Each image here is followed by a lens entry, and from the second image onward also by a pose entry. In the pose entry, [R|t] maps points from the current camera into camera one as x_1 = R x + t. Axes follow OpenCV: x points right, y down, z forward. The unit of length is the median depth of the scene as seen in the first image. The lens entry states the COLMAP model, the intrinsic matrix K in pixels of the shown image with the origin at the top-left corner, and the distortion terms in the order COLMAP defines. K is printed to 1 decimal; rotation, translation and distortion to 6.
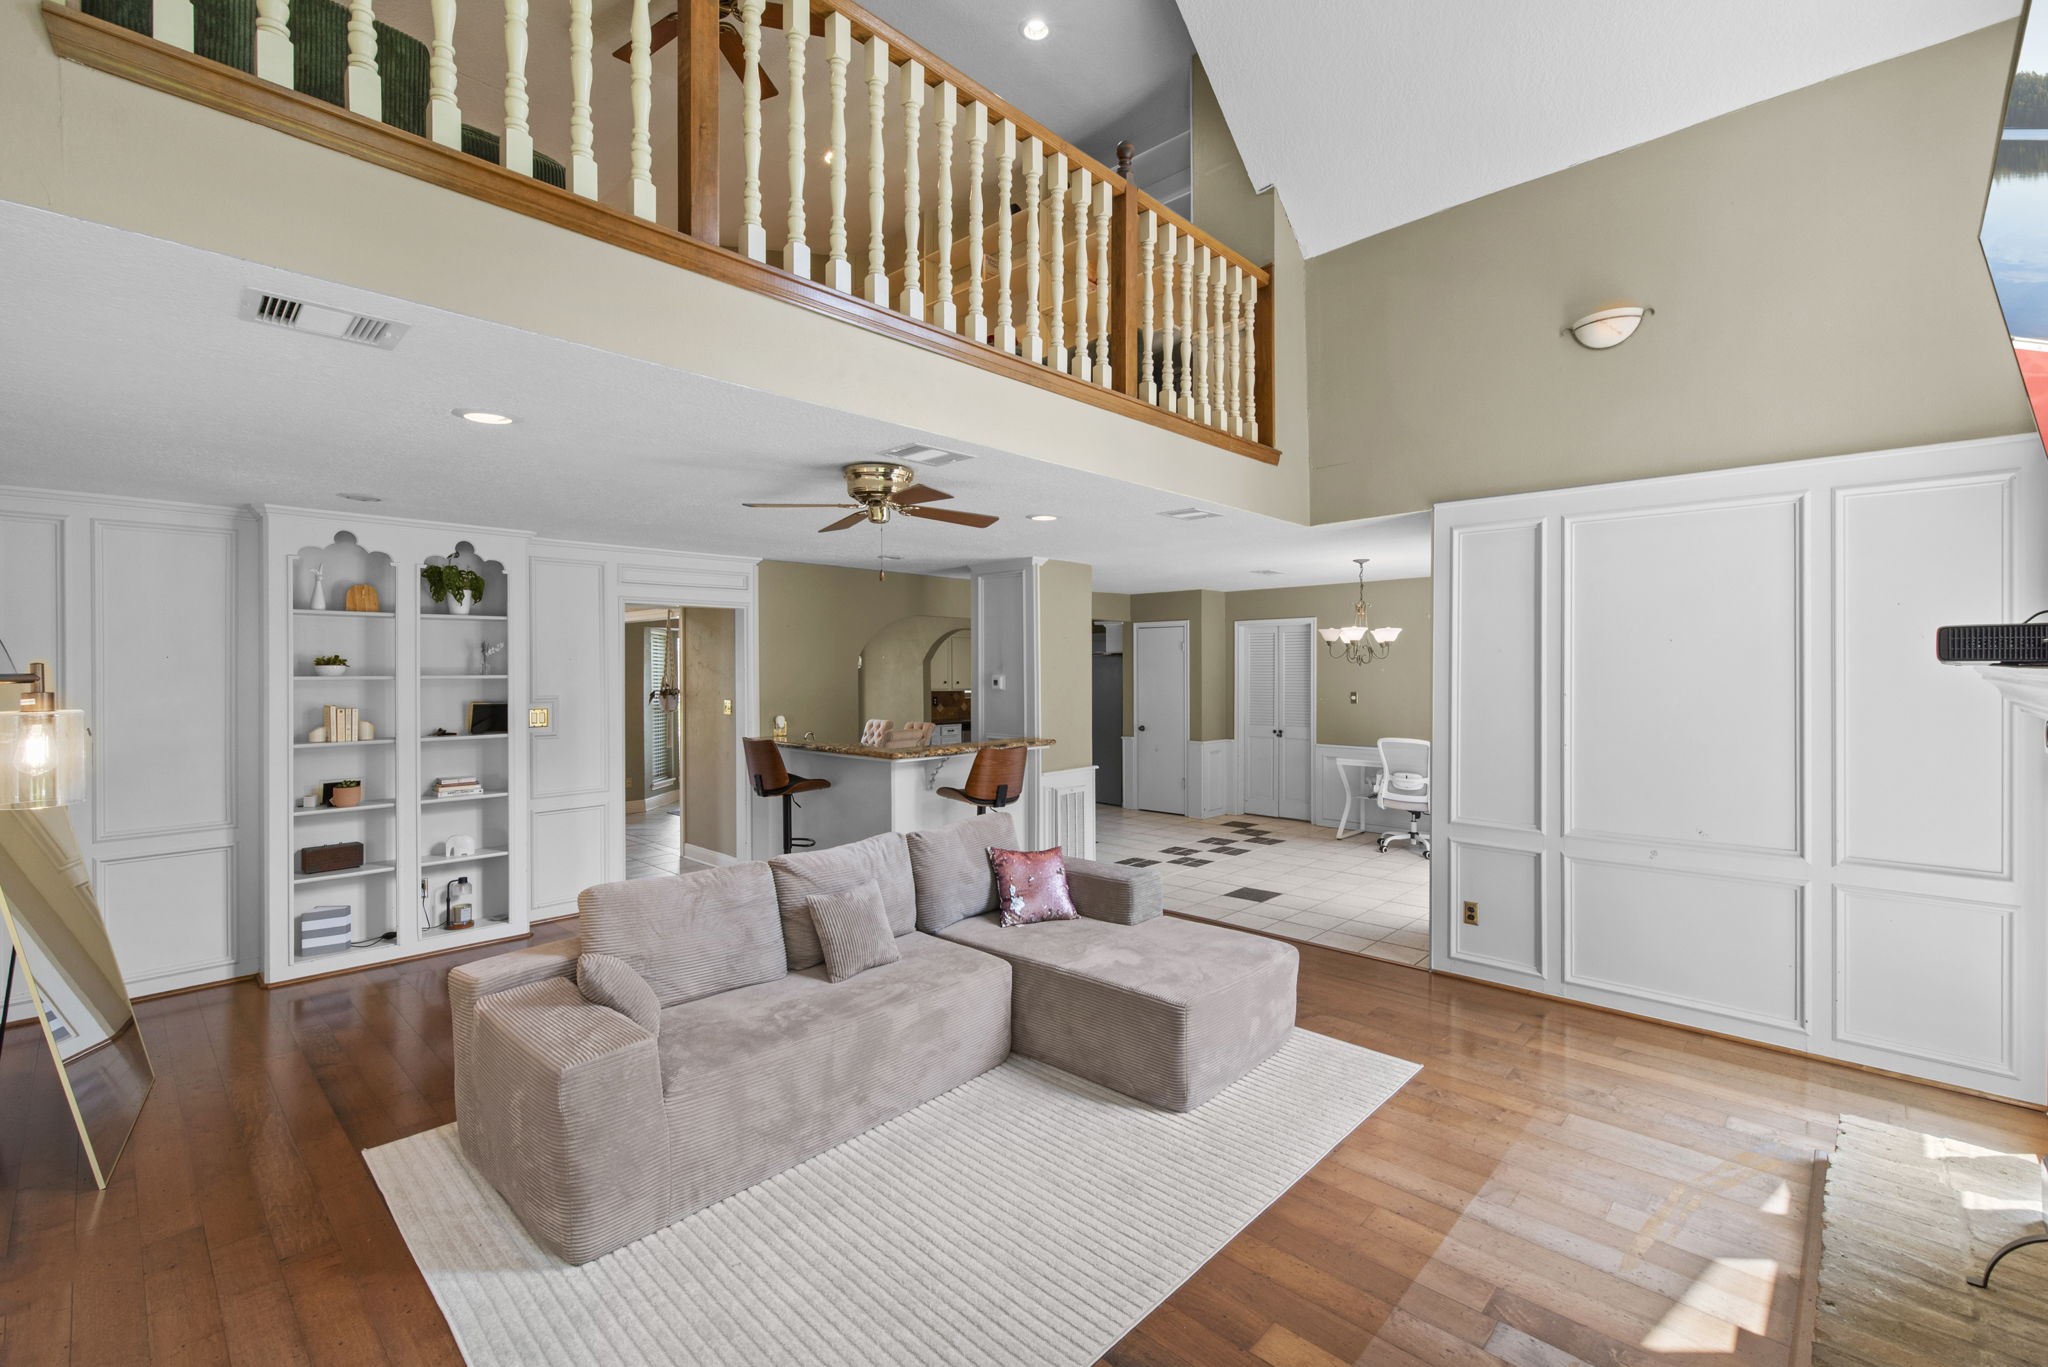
lens RADIAL K [[888.4, 0, 1027.0], [0, 888.4, 677.9], [0, 0, 1]] dist [-0.002003, 0.000703]
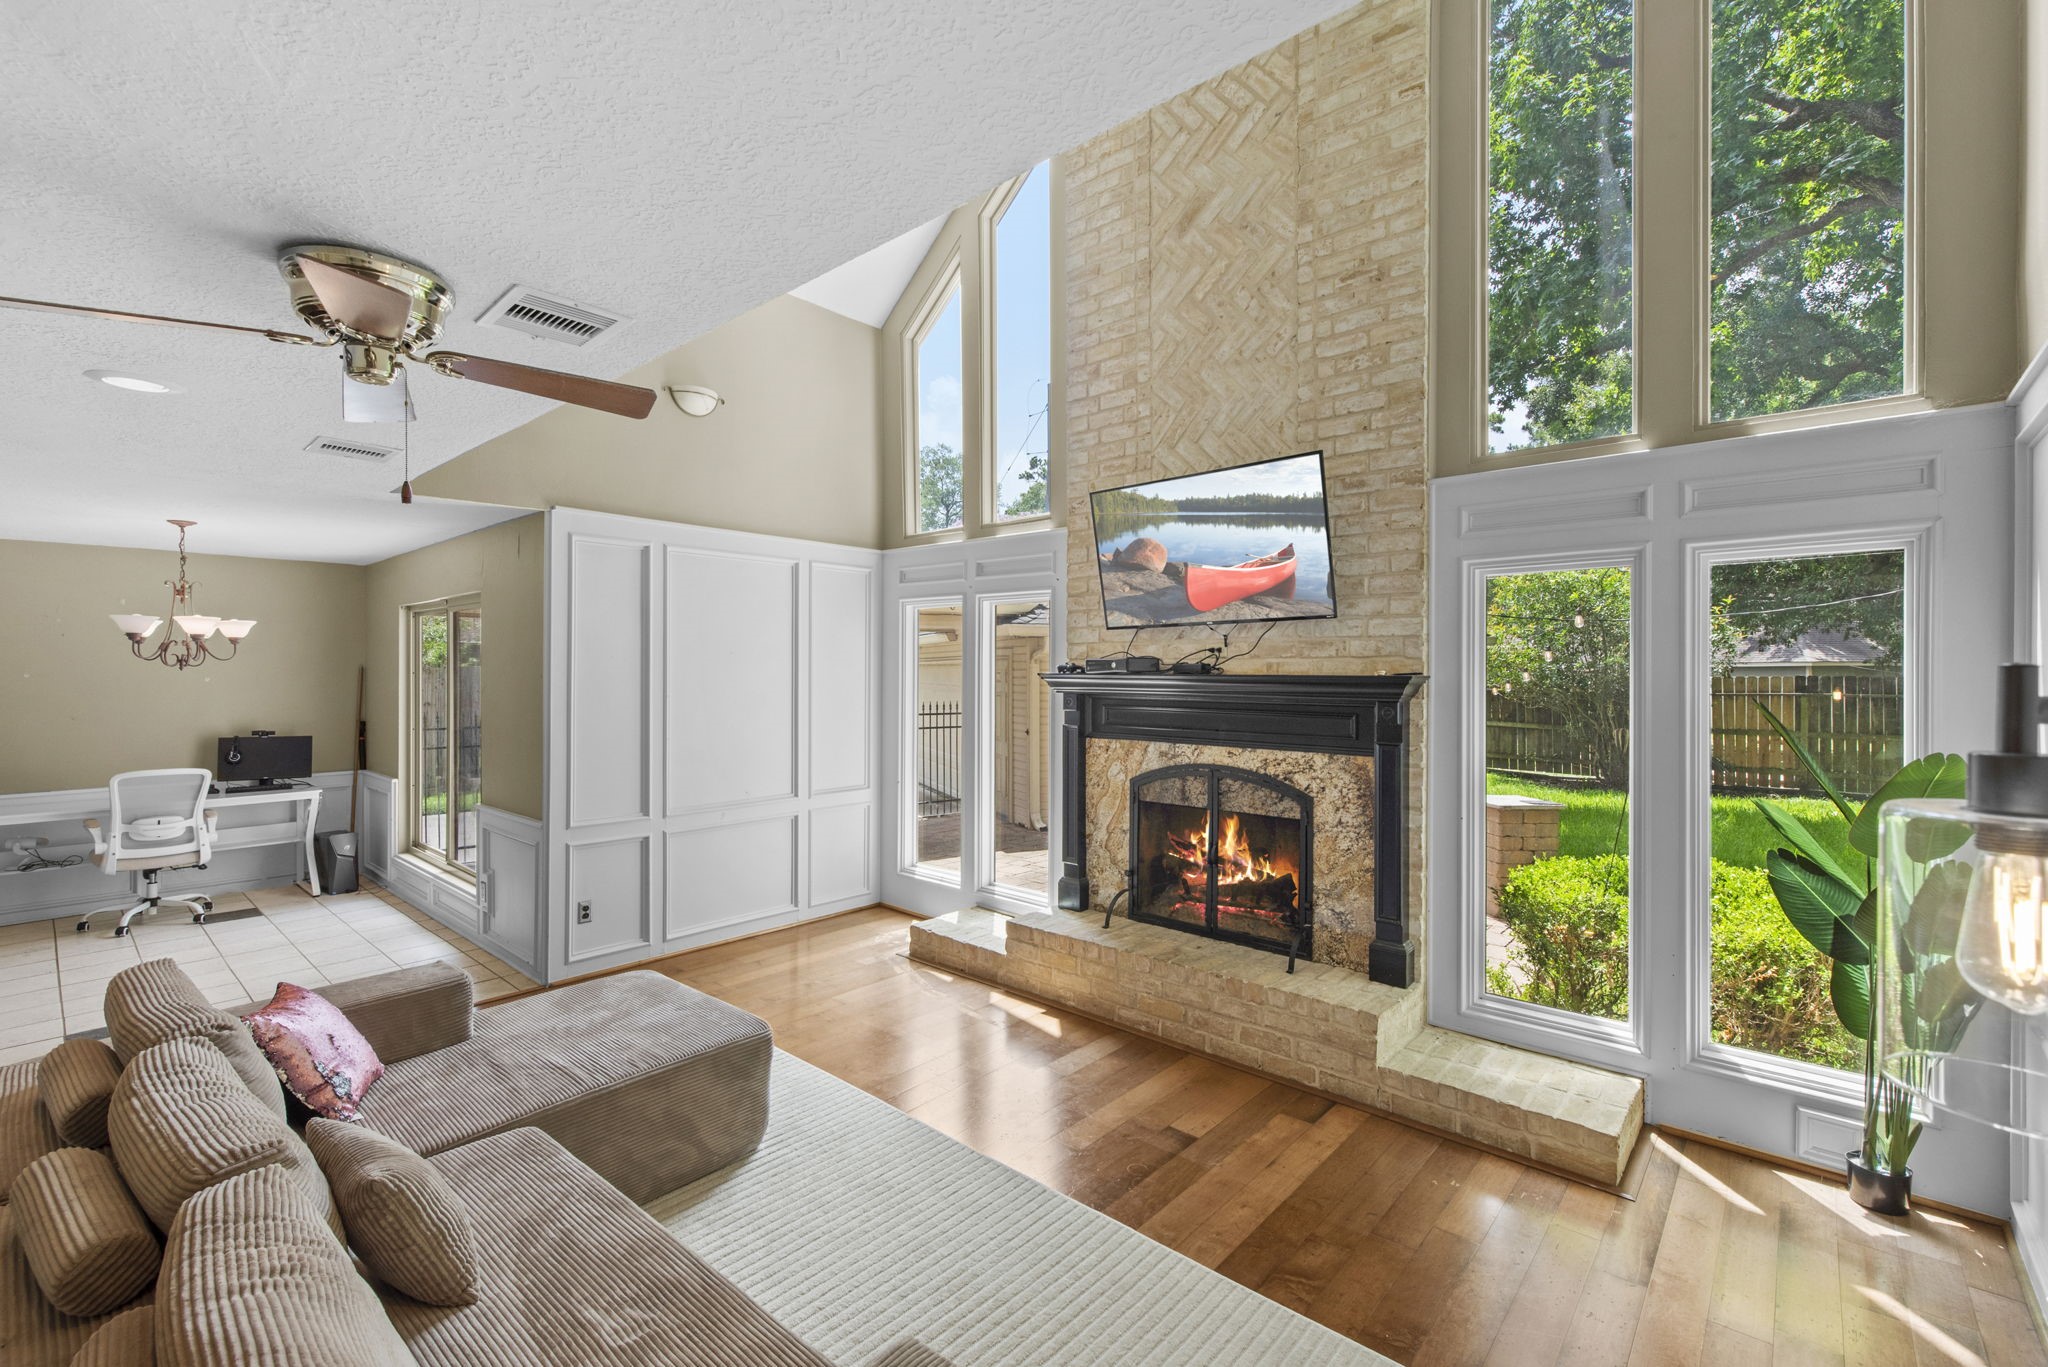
lens RADIAL K [[888.4, 0, 1032.7], [0, 888.4, 673.9], [0, 0, 1]] dist [-0.002003, 0.000703]
pose [[-0.042865, 0.000553, 0.999081, -0.580282], [0.008647, 0.999963, -0.000183, -0.006786], [-0.999043, 0.008631, -0.042868, 0.552064]]
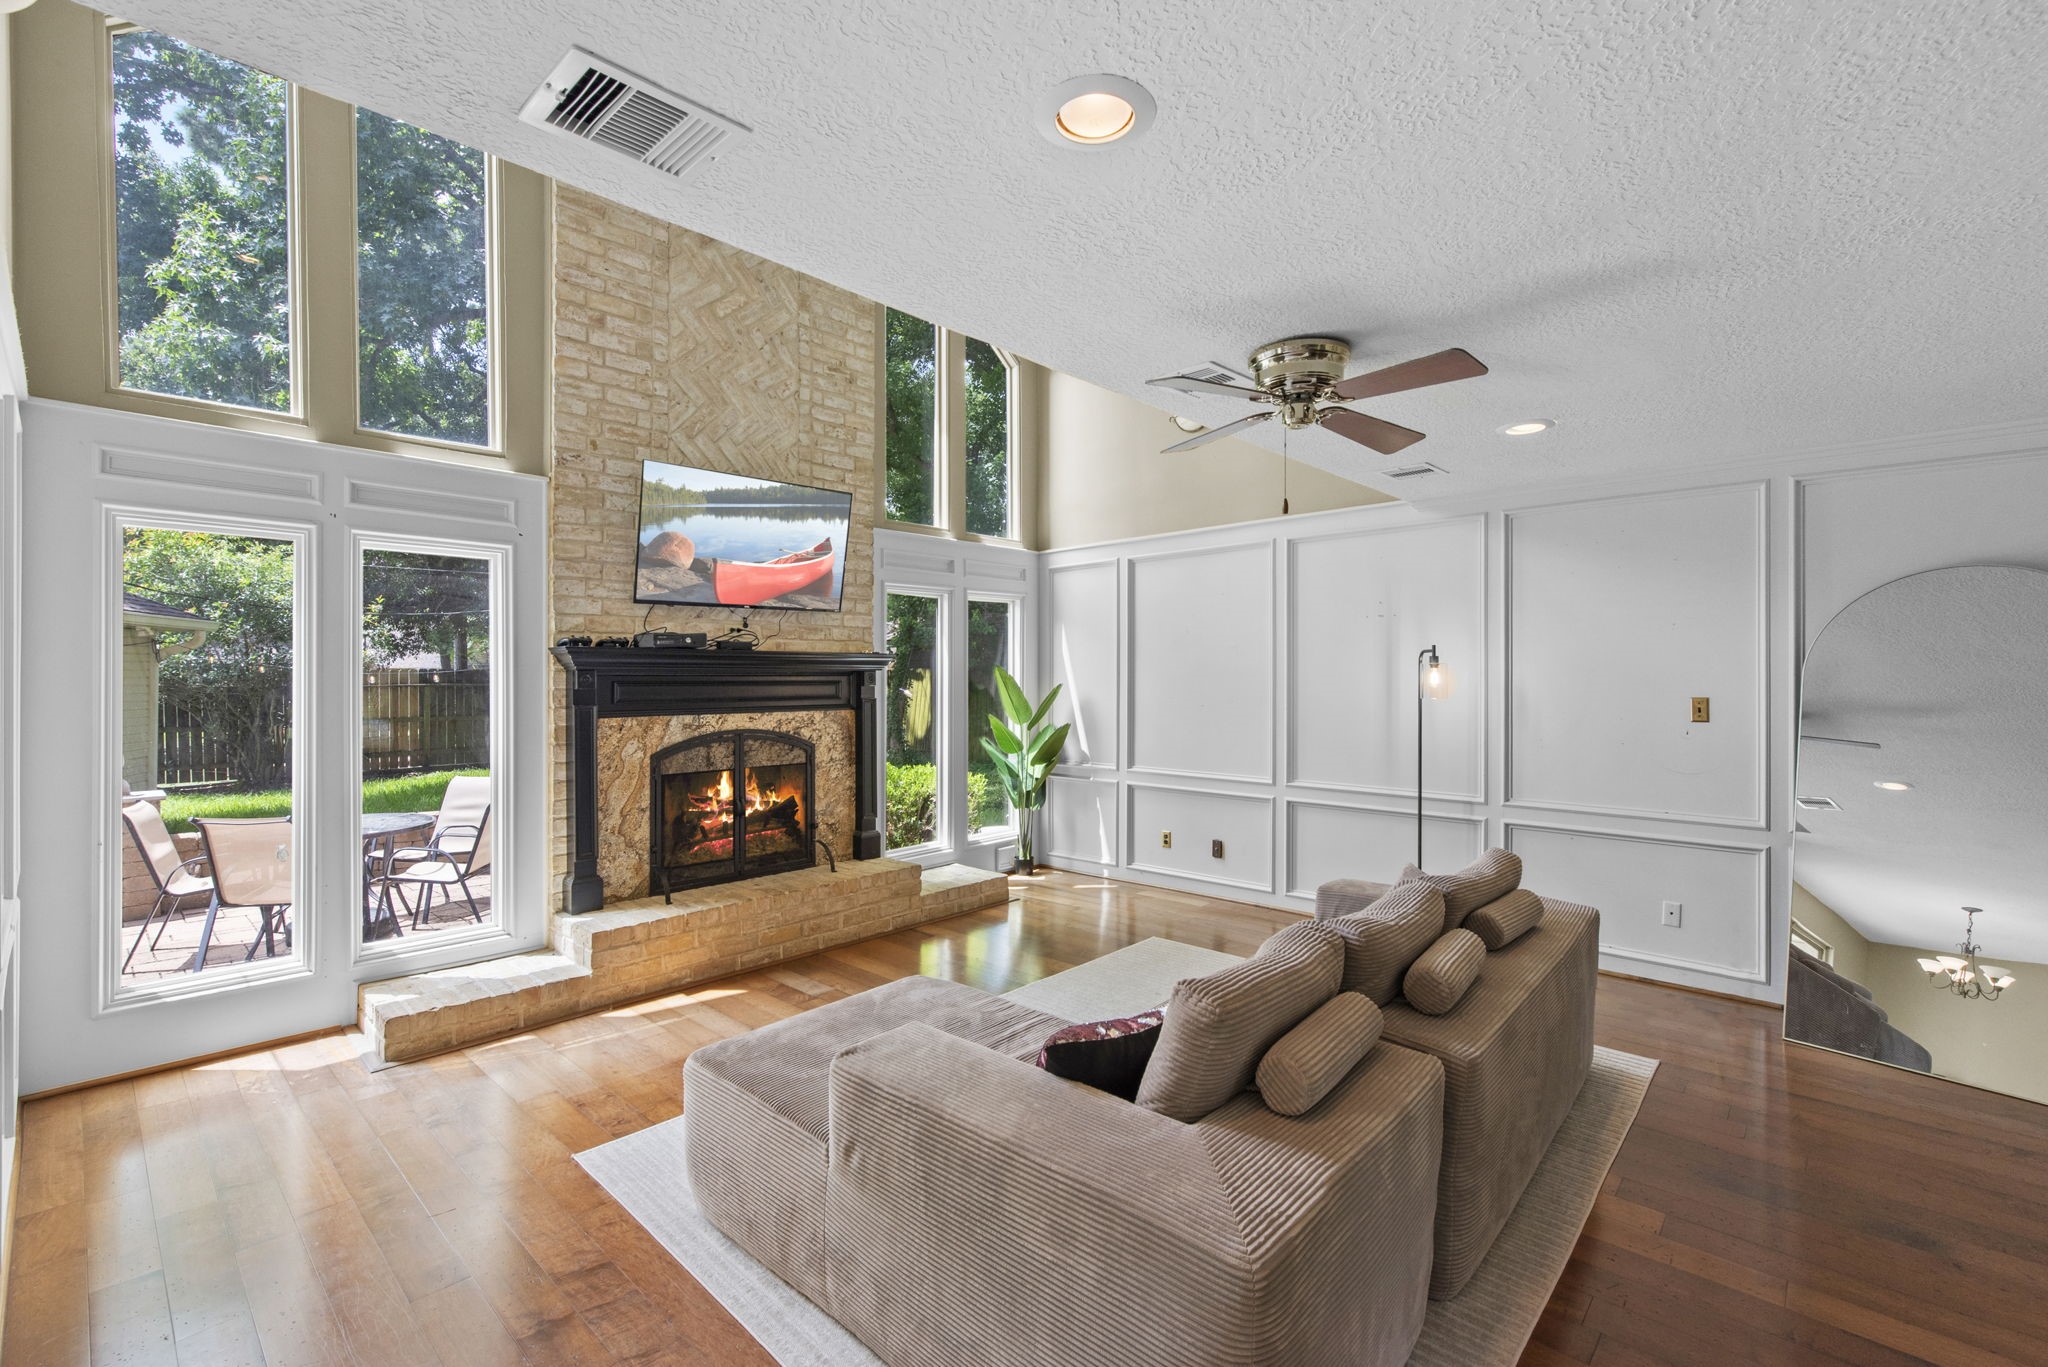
lens RADIAL K [[888.4, 0, 1028.2], [0, 888.4, 676.8], [0, 0, 1]] dist [-0.002003, 0.000703]
pose [[-0.999731, 0.005135, -0.022599, 0.020933], [0.004808, 0.999883, 0.014519, 0.012305], [0.022671, 0.014406, -0.999639, 1.410358]]
